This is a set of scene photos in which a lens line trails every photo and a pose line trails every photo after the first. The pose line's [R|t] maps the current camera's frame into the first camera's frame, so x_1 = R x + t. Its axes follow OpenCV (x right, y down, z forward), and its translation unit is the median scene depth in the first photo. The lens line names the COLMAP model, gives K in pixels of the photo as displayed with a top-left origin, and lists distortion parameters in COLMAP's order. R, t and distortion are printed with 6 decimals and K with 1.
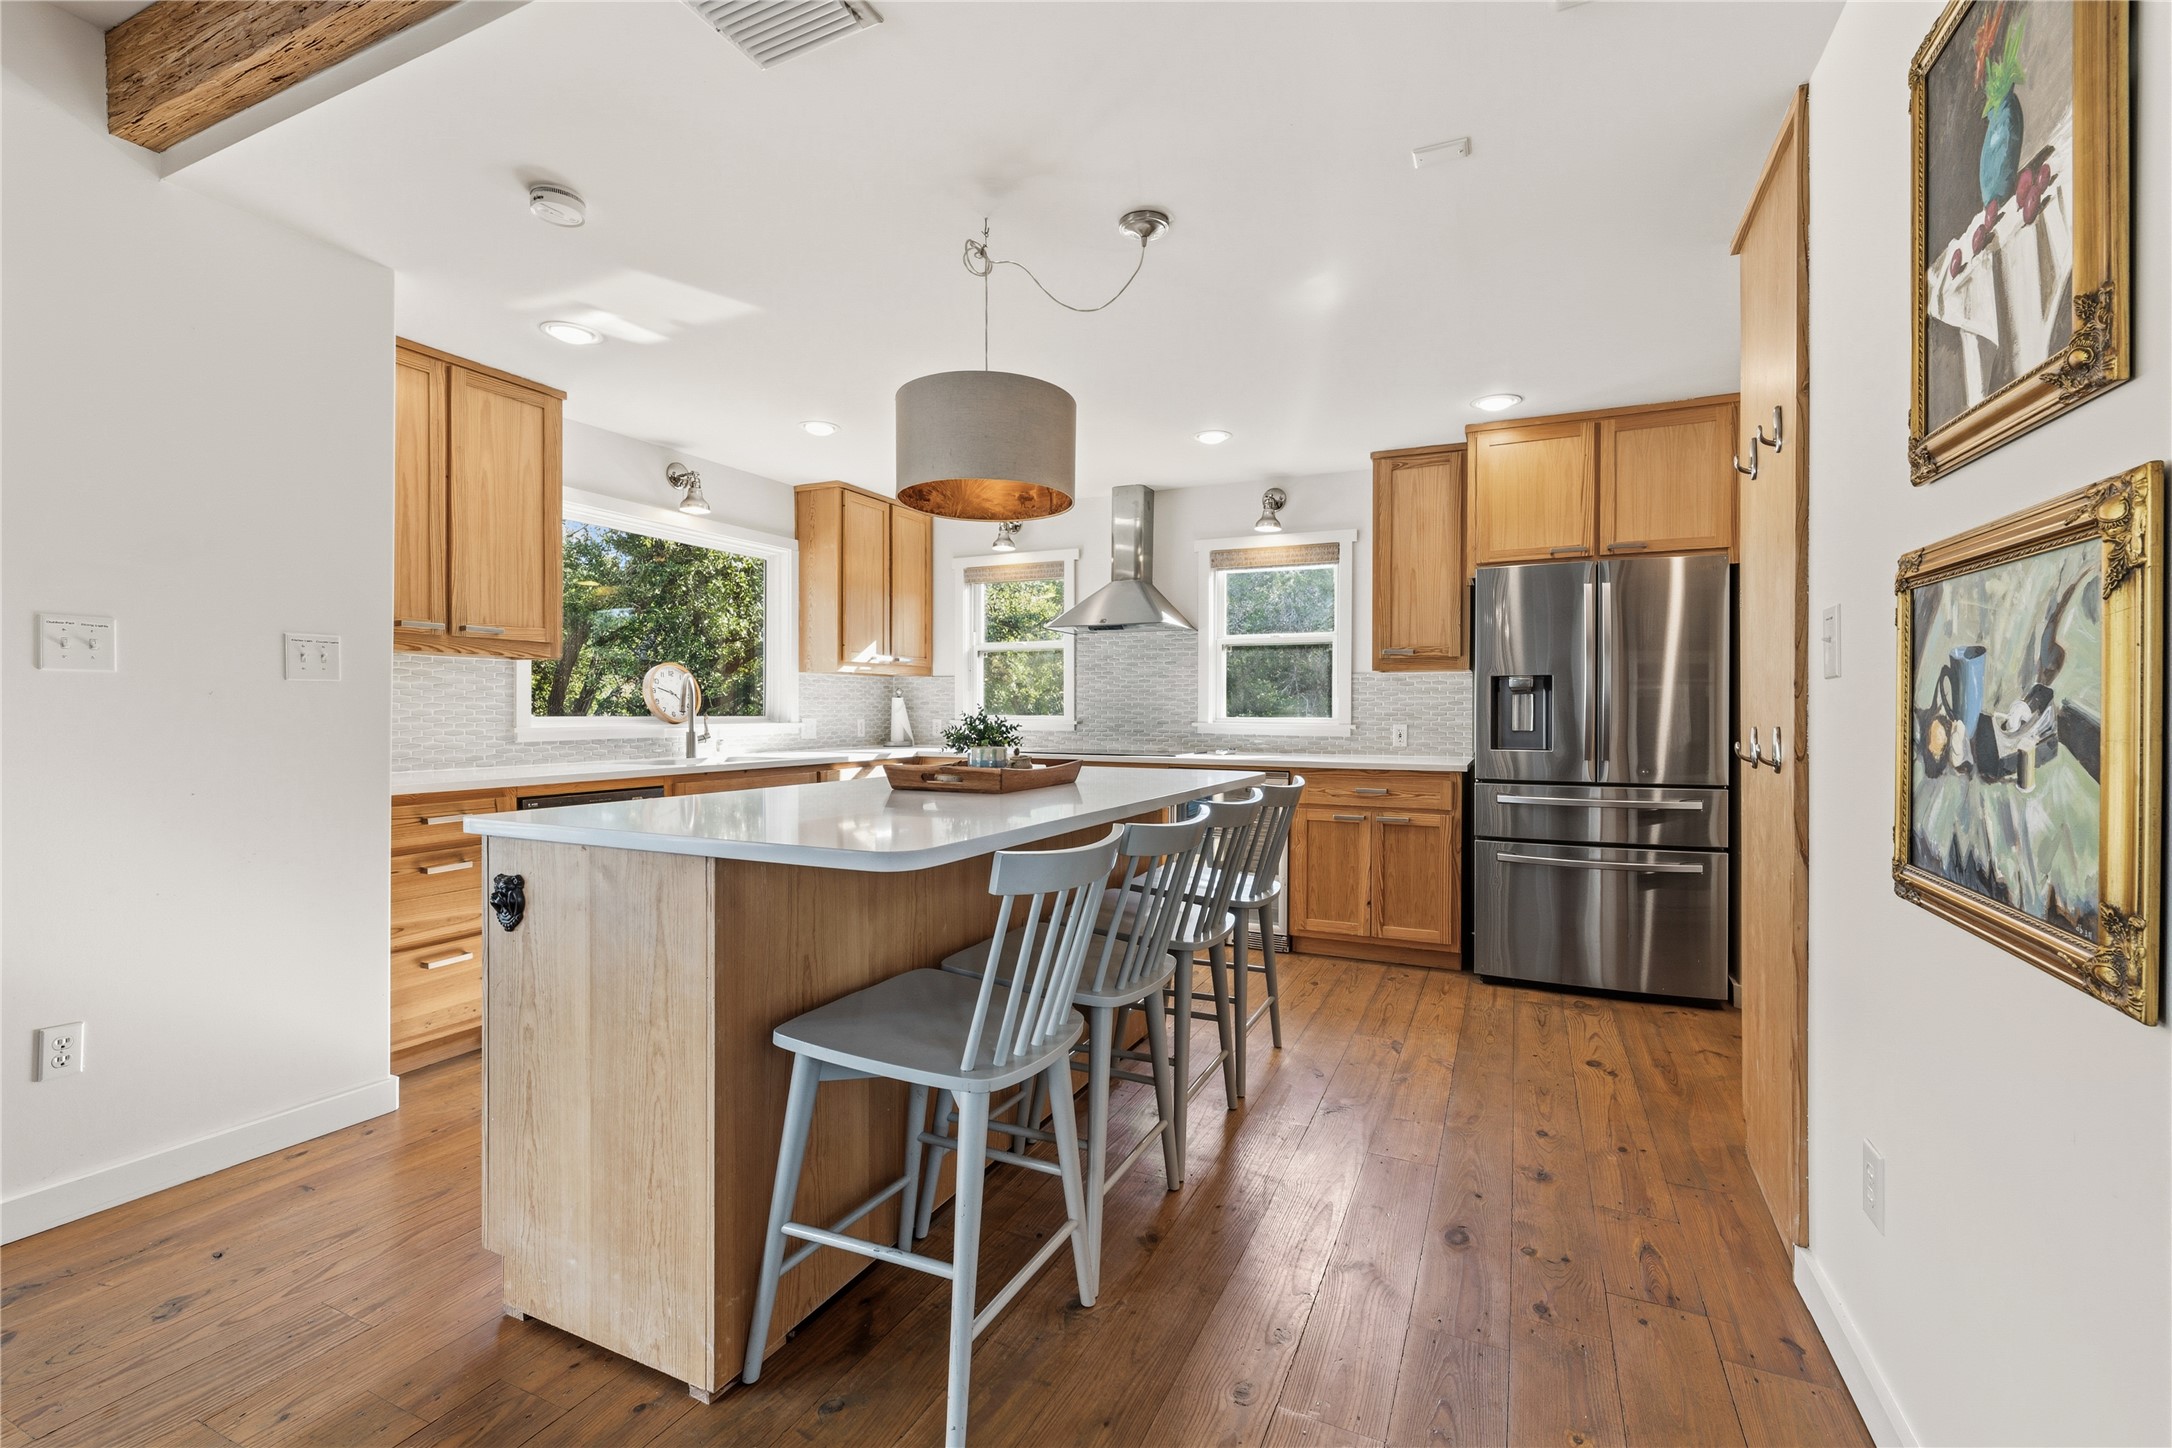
lens RADIAL K [[947.6, 0, 1086.0], [0, 947.6, 724.0], [0, 0, 1]] dist [-0.000174, 0.000018]
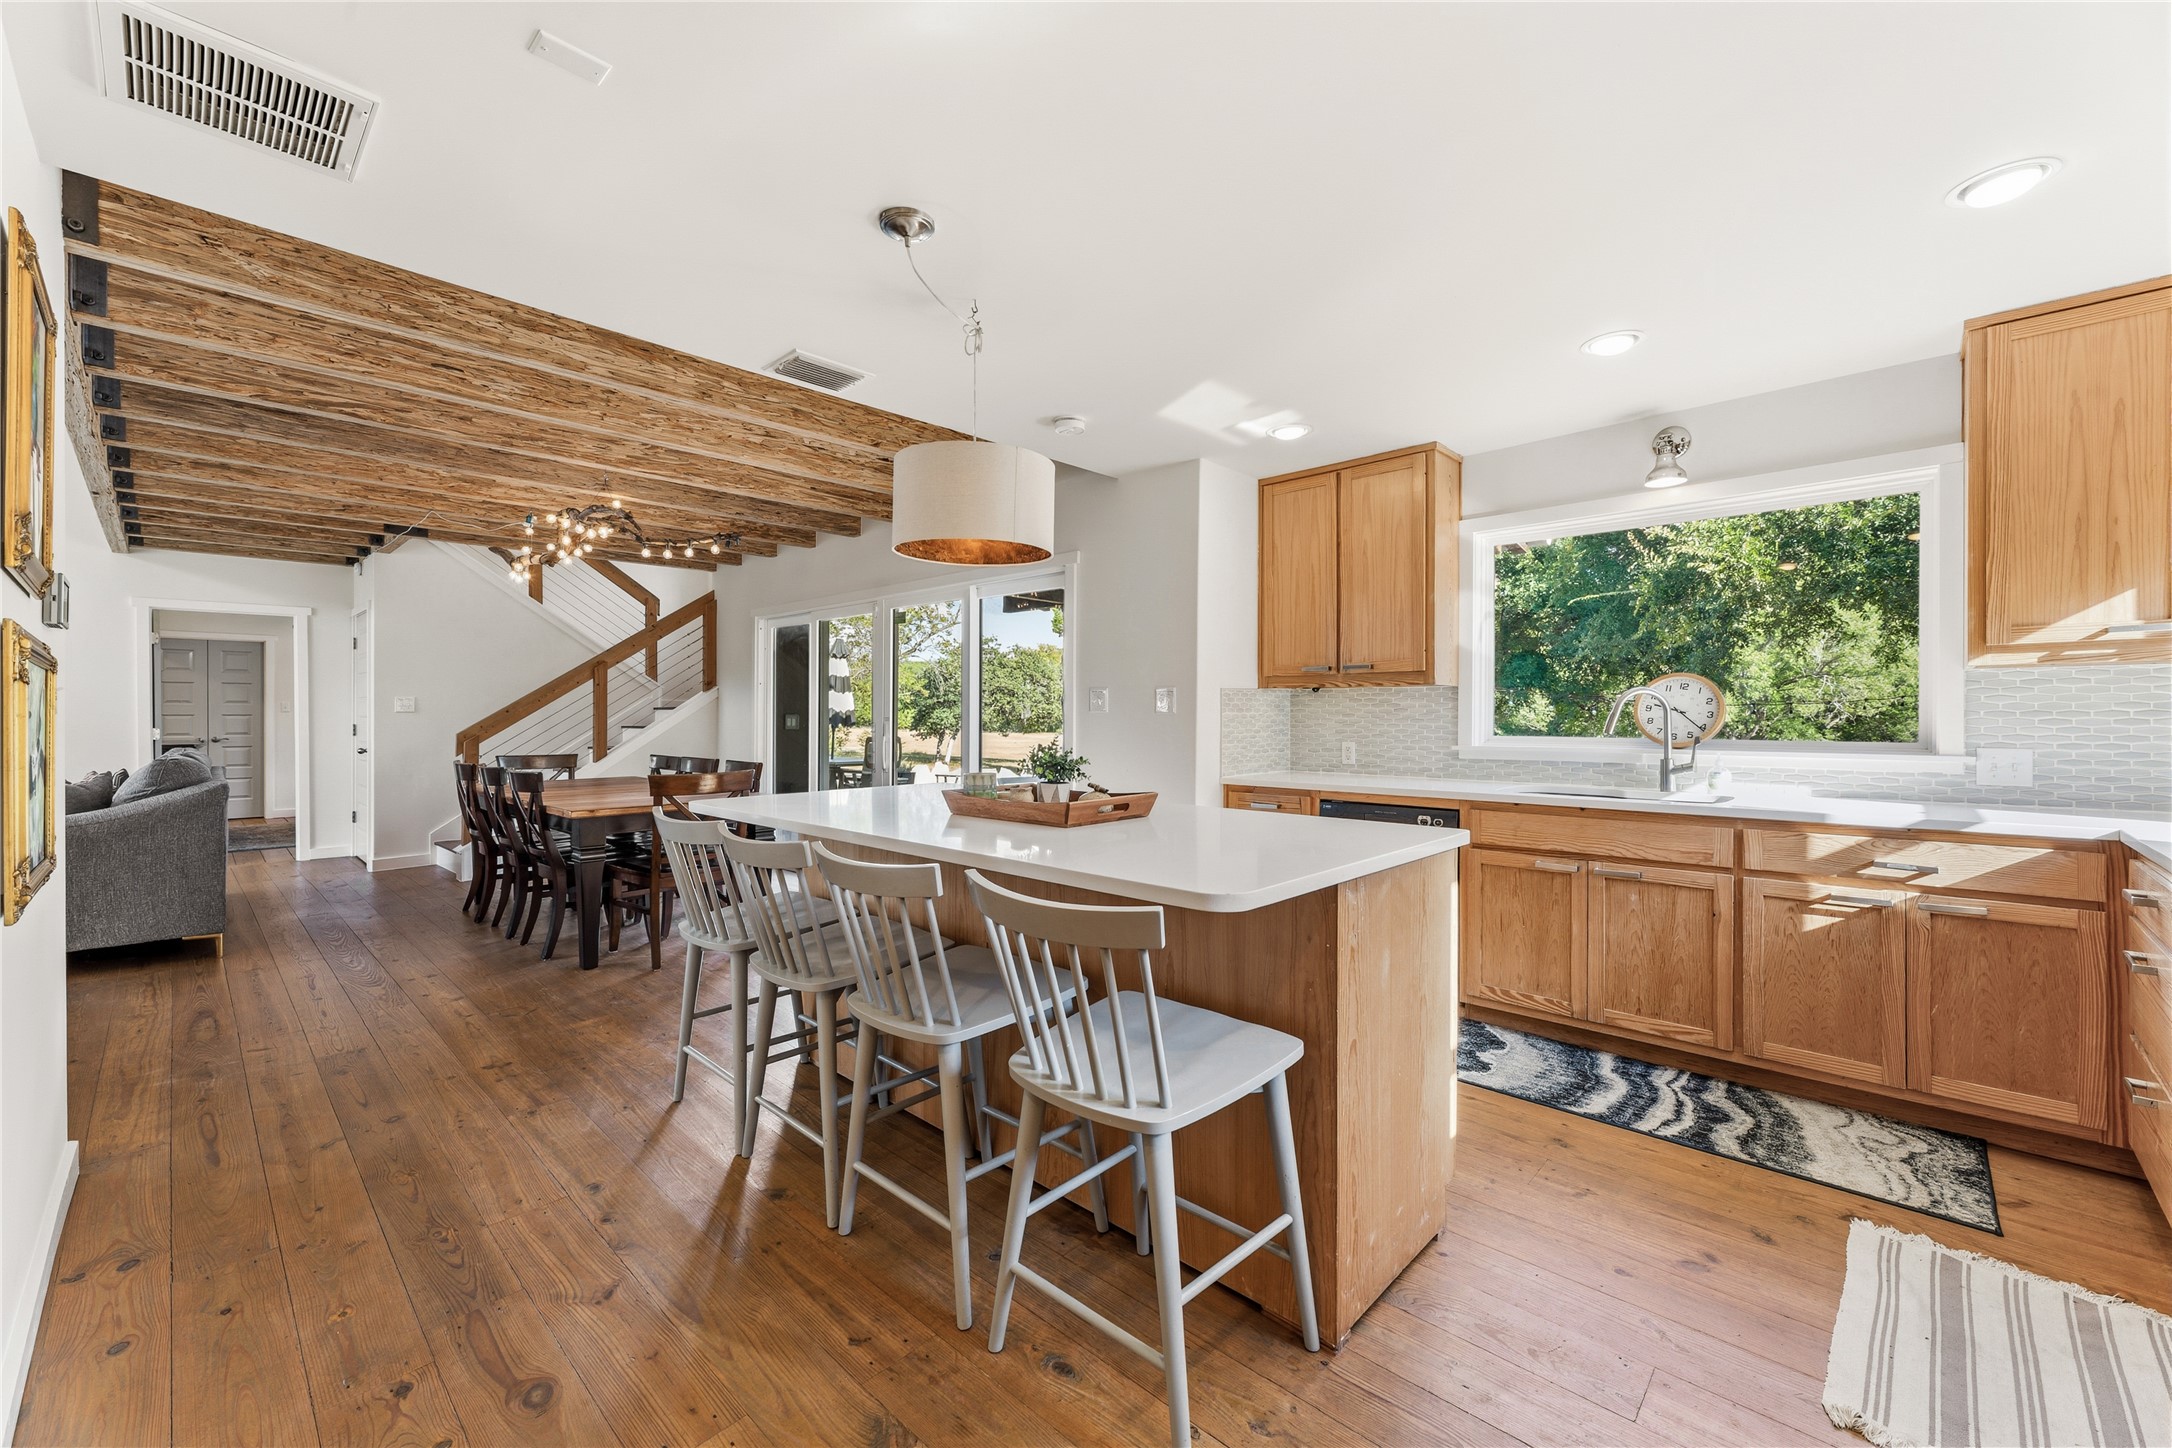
lens RADIAL K [[866.3, 0, 1086.0], [0, 866.3, 724.0], [0, 0, 1]] dist [0.020714, 0.000004]
pose [[-0.318365, 0.012262, -0.947889, 0.804506], [-0.009498, 0.999825, 0.016124, -0.053151], [0.947921, 0.014137, -0.318193, 1.411052]]
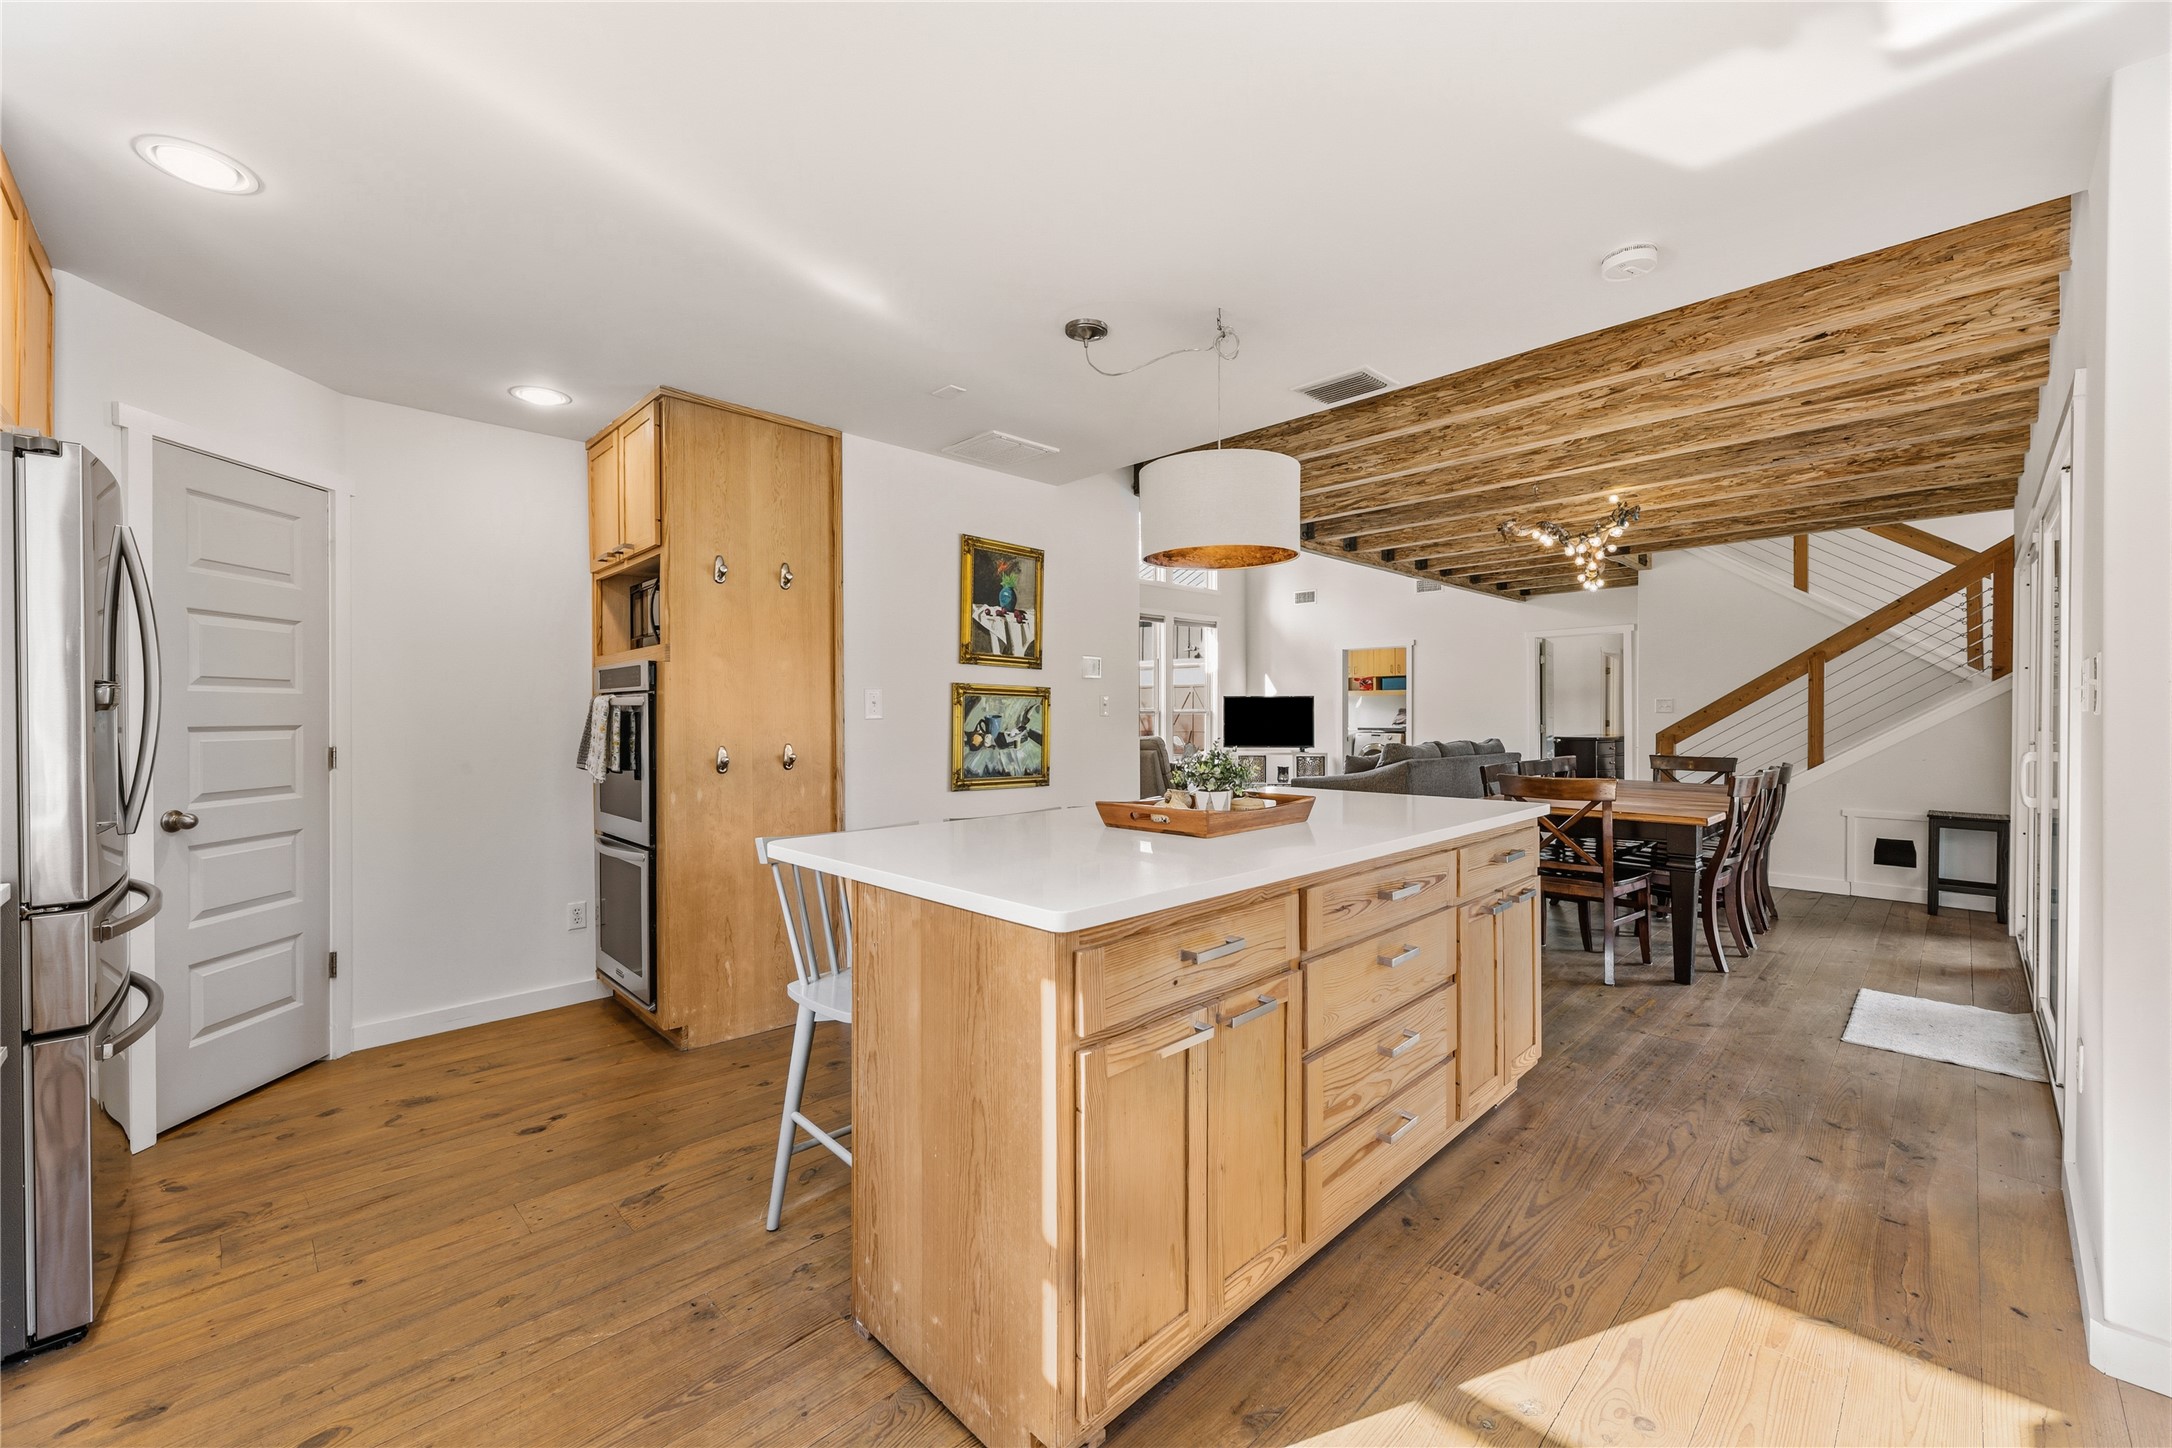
lens RADIAL K [[866.3, 0, 1086.0], [0, 866.3, 724.0], [0, 0, 1]] dist [0.020714, 0.000004]
pose [[-0.936509, -0.006624, 0.350581, -0.312644], [0.001985, 0.999705, 0.024189, -0.061573], [-0.350638, 0.023349, -0.936220, 1.985047]]
